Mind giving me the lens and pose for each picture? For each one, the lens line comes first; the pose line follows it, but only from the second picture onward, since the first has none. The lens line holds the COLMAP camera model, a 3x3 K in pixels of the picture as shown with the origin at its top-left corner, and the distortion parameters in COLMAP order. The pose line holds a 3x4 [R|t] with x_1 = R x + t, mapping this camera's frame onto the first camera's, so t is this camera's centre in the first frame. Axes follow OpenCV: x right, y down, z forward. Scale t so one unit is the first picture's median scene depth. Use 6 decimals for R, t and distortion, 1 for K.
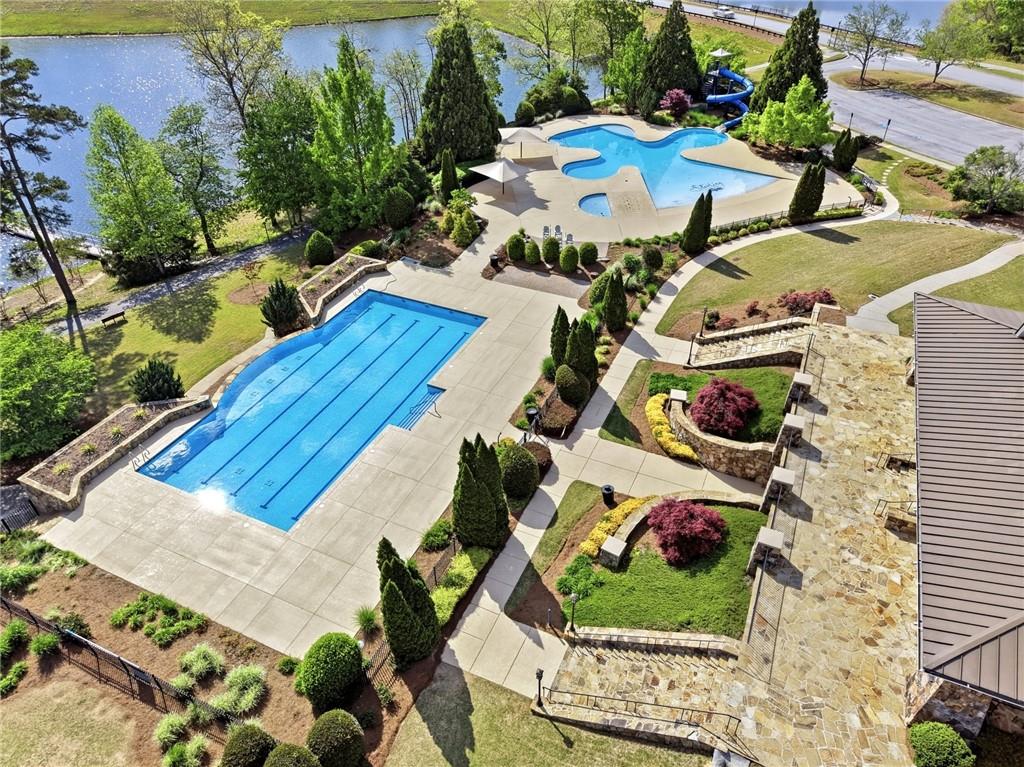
lens RADIAL K [[681.2, 0, 505.9], [0, 681.2, 387.9], [0, 0, 1]] dist [0.011695, 0.000271]
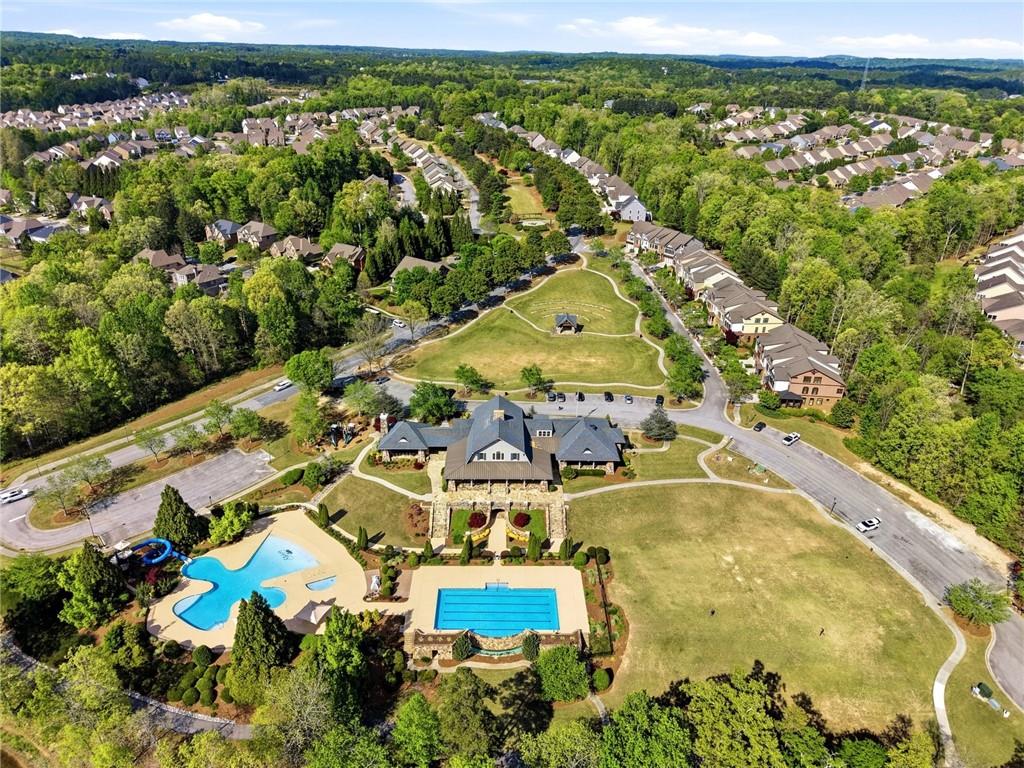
lens RADIAL K [[681.2, 0, 505.9], [0, 681.2, 388.4], [0, 0, 1]] dist [0.011695, 0.000271]
pose [[-0.430978, -0.405222, 0.806259, -1.942606], [0.536926, 0.602952, 0.590050, -1.975964], [-0.725237, 0.687200, -0.042285, 0.400980]]
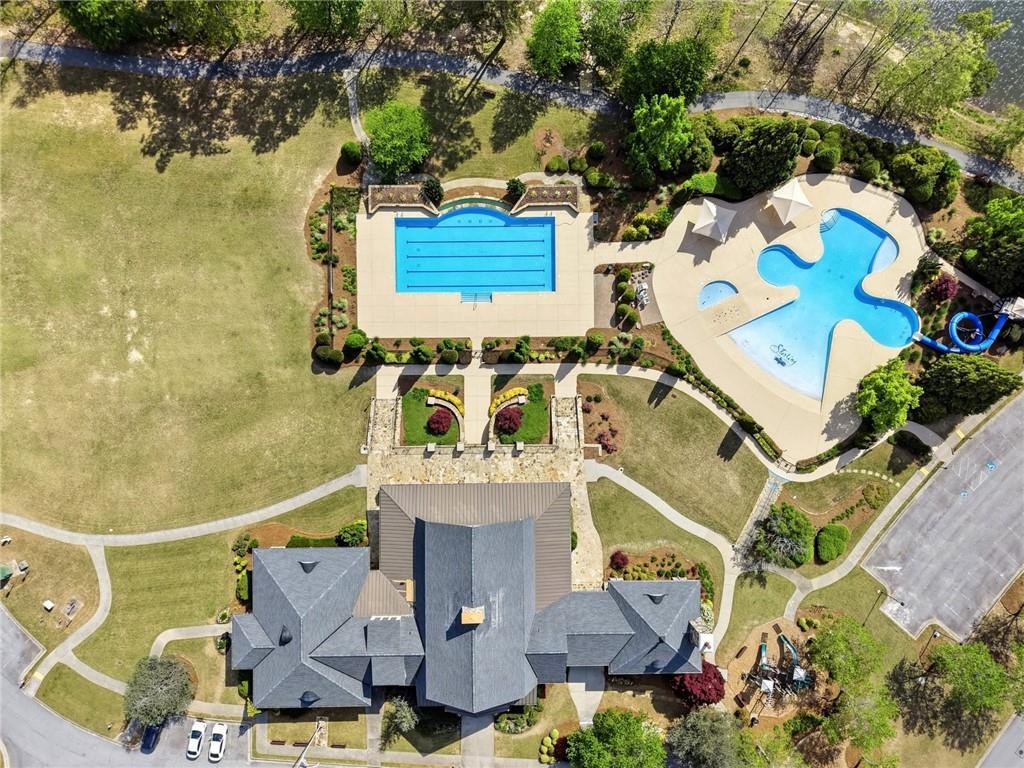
lens RADIAL K [[681.2, 0, 505.9], [0, 681.2, 388.4], [0, 0, 1]] dist [0.011695, 0.000271]
pose [[0.433314, 0.901206, -0.008195, 0.174559], [-0.553989, 0.273516, 0.786311, -1.456939], [0.710869, -0.336180, 0.617777, -0.369195]]
